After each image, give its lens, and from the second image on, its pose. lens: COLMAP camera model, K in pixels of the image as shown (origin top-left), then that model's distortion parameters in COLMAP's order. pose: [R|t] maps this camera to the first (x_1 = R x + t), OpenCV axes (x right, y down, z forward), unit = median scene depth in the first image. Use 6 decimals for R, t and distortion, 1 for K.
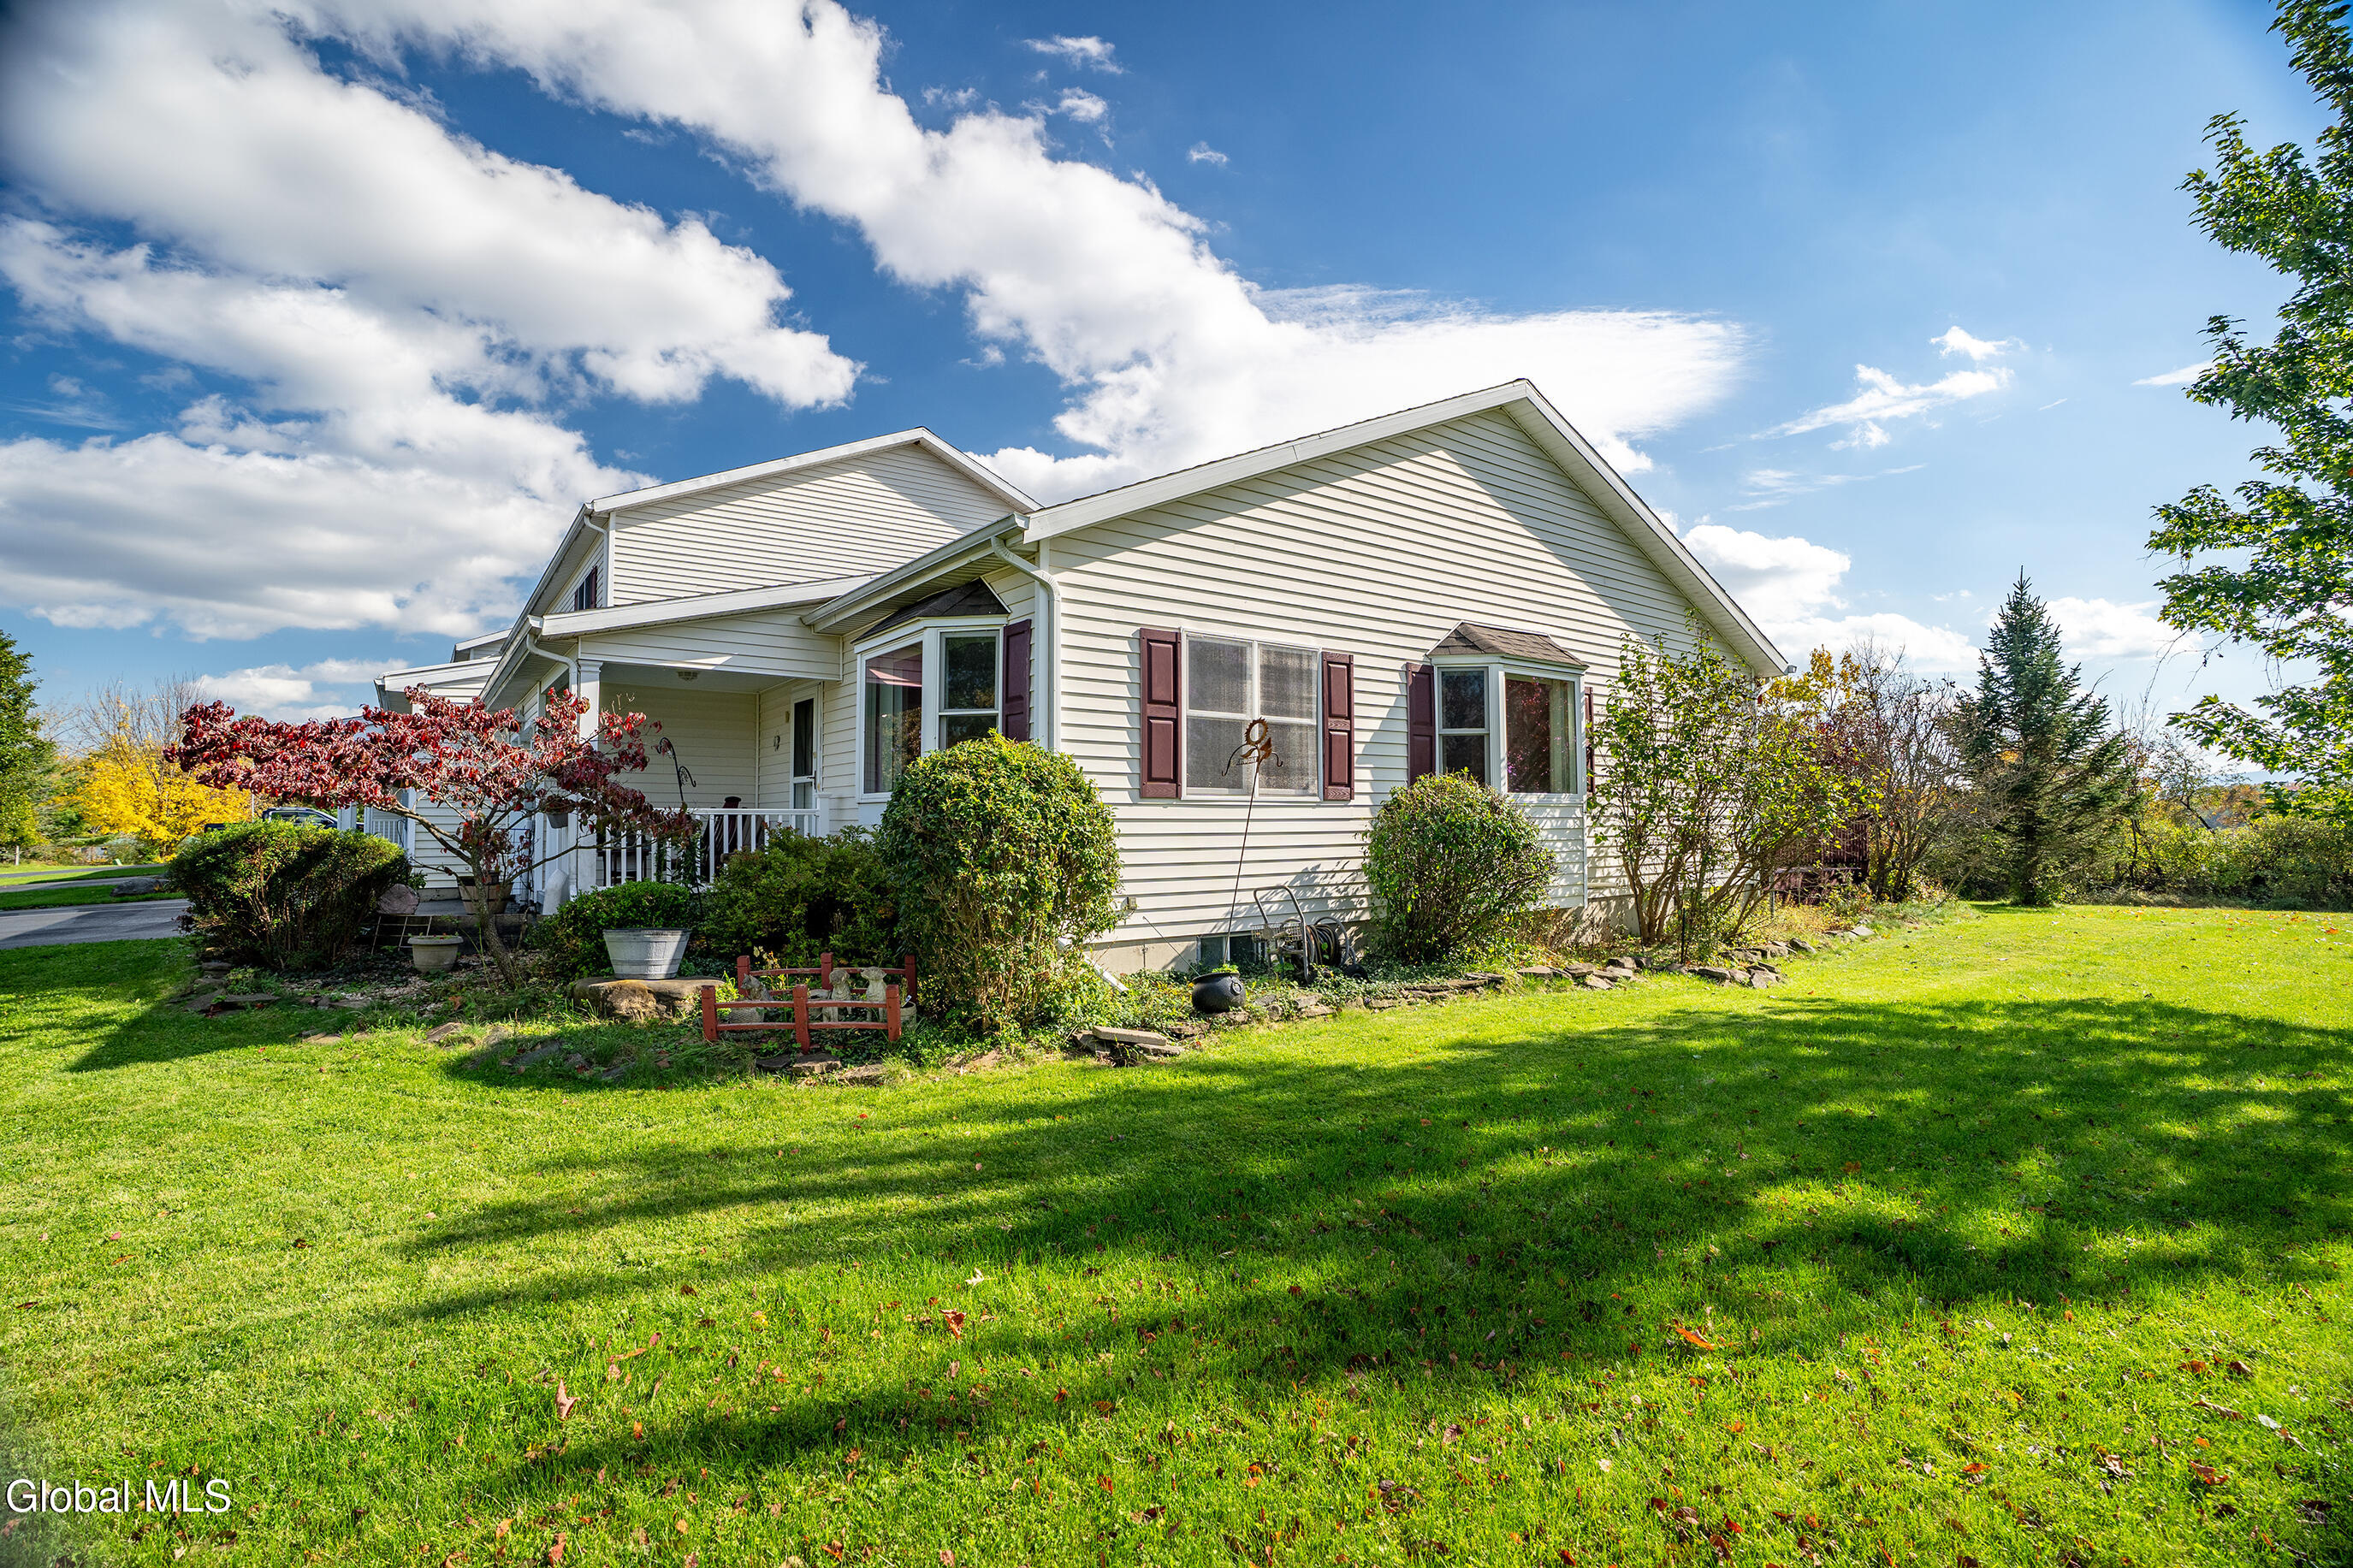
lens RADIAL K [[1078.8, 0, 1175.5], [0, 1078.8, 781.0], [0, 0, 1]] dist [-0.027550, 0.003338]
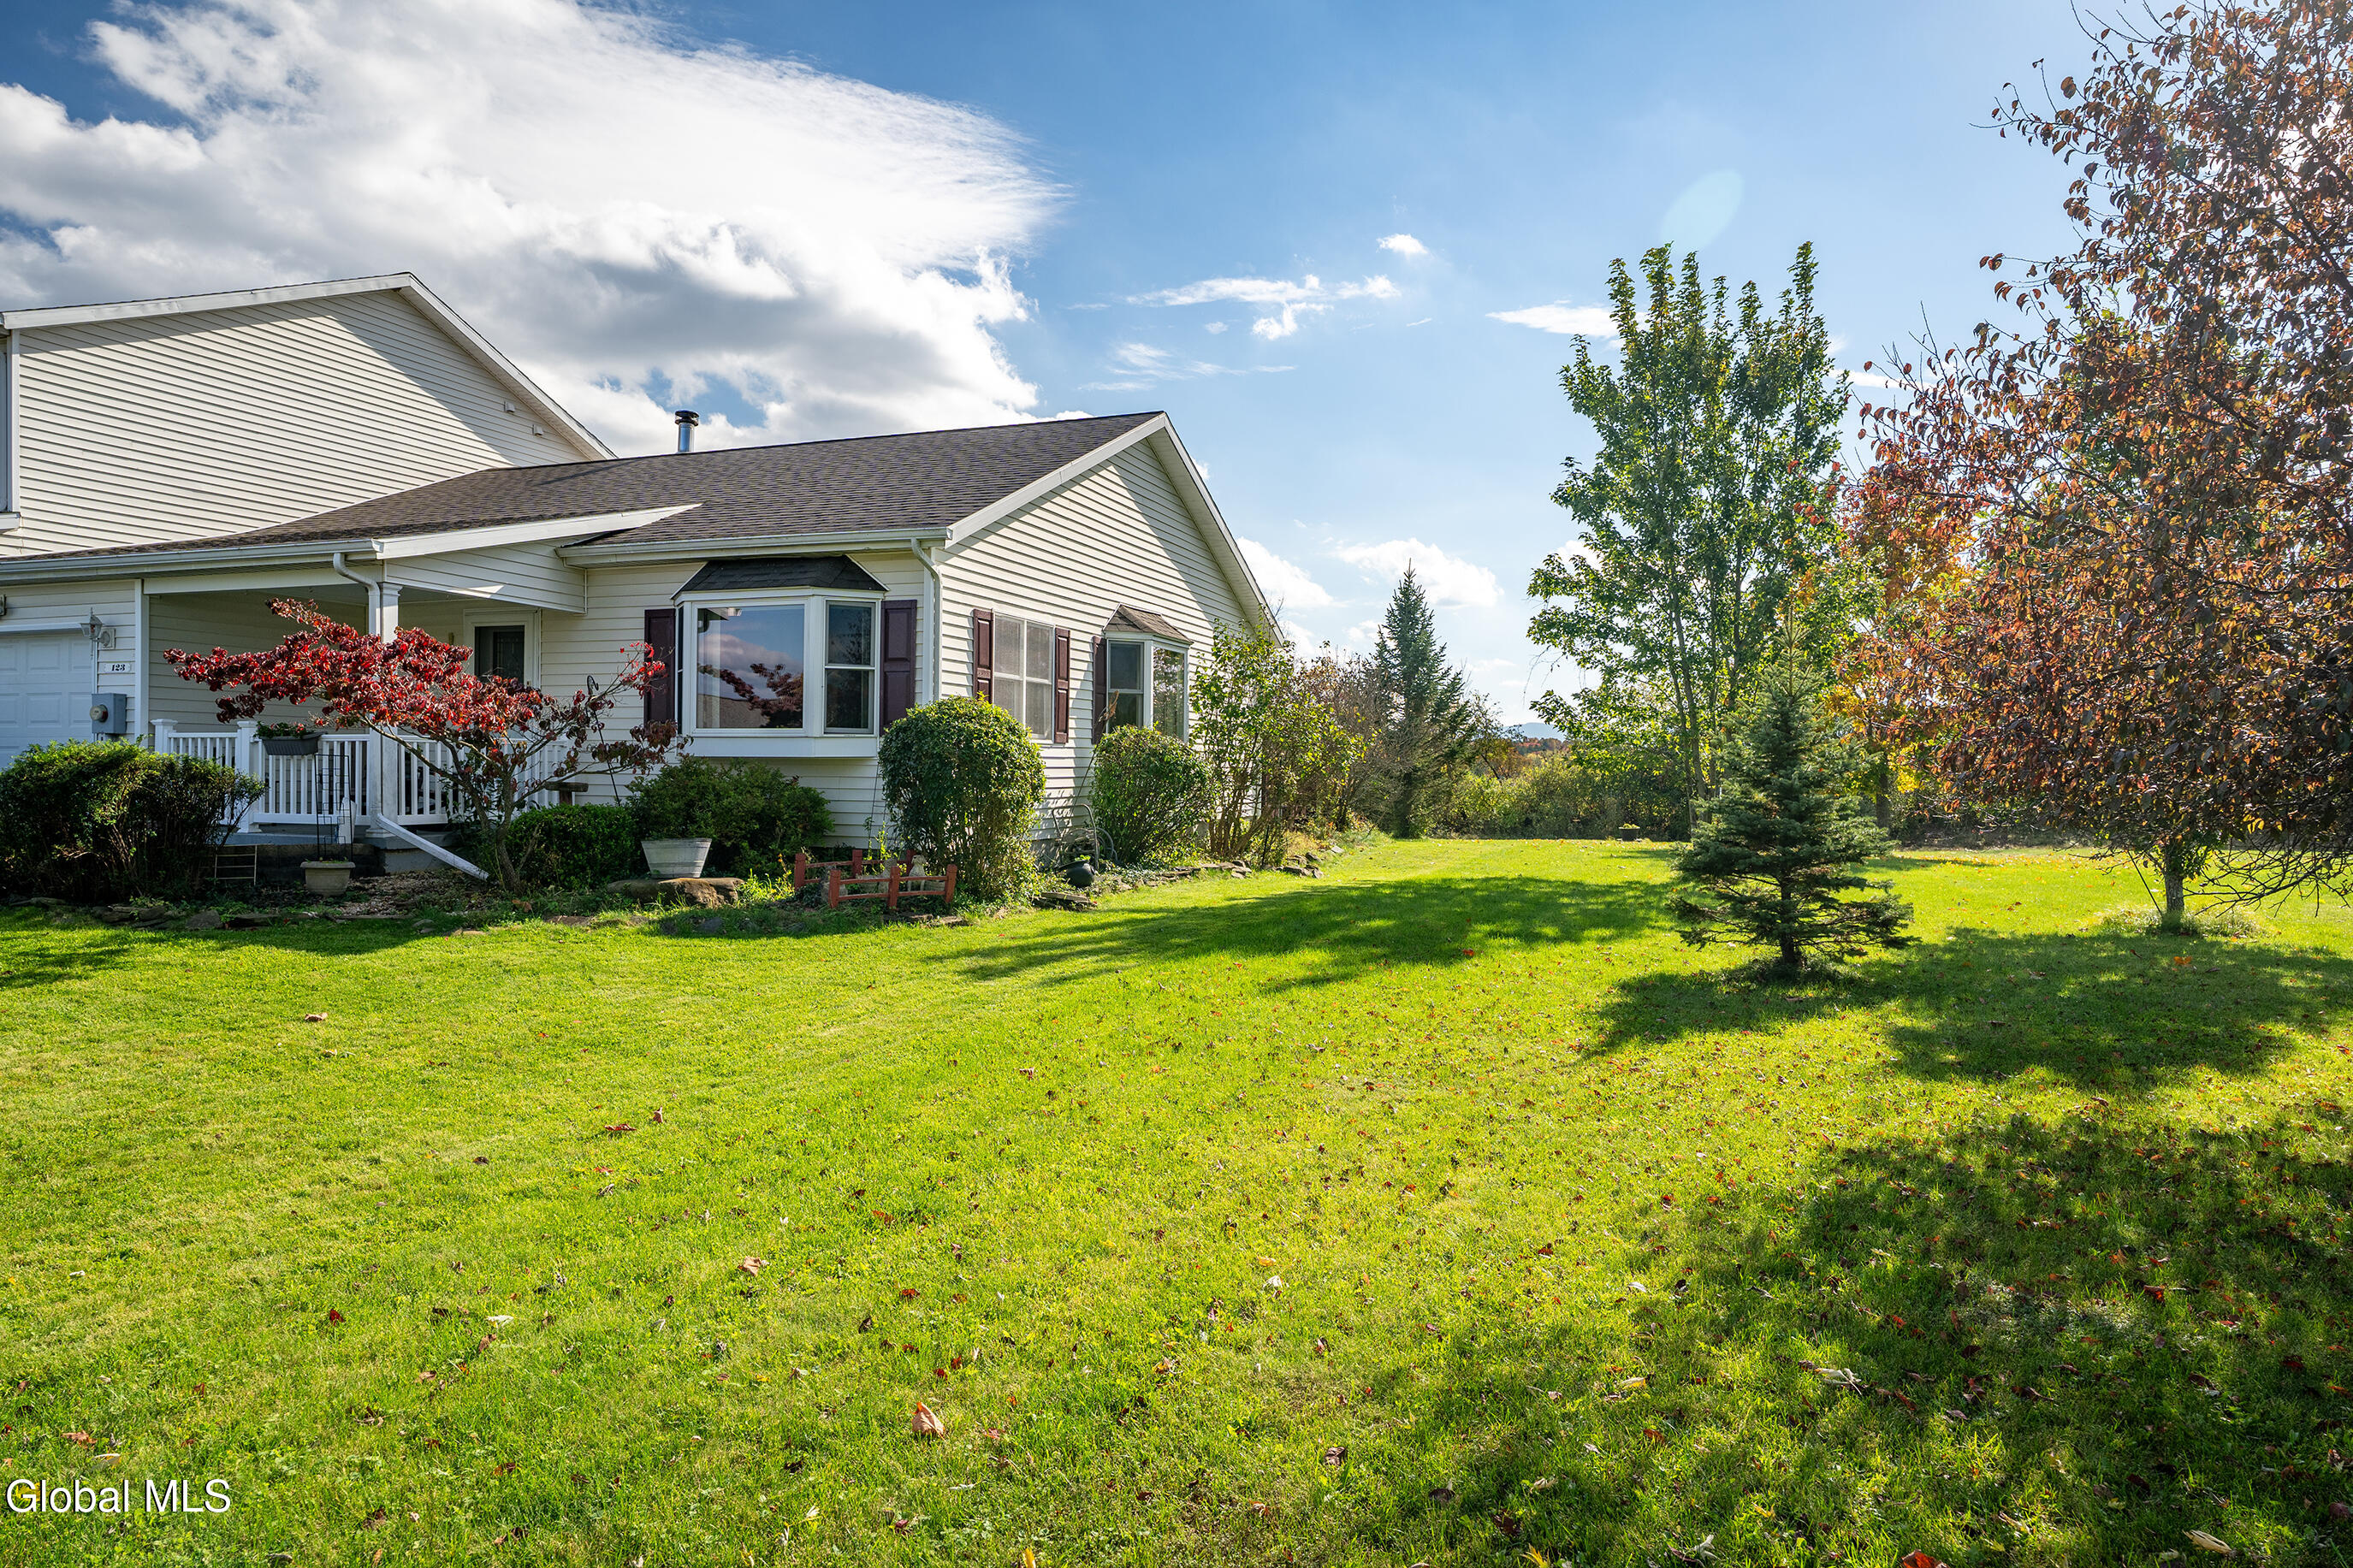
lens RADIAL K [[1500.6, 0, 1176.8], [0, 1500.6, 784.9], [0, 0, 1]] dist [0.002877, 0.000449]
pose [[0.831844, 0.006069, 0.554976, -0.726513], [-0.034761, 0.998547, 0.041183, -0.011601], [-0.553920, -0.053549, 0.830846, -0.564496]]
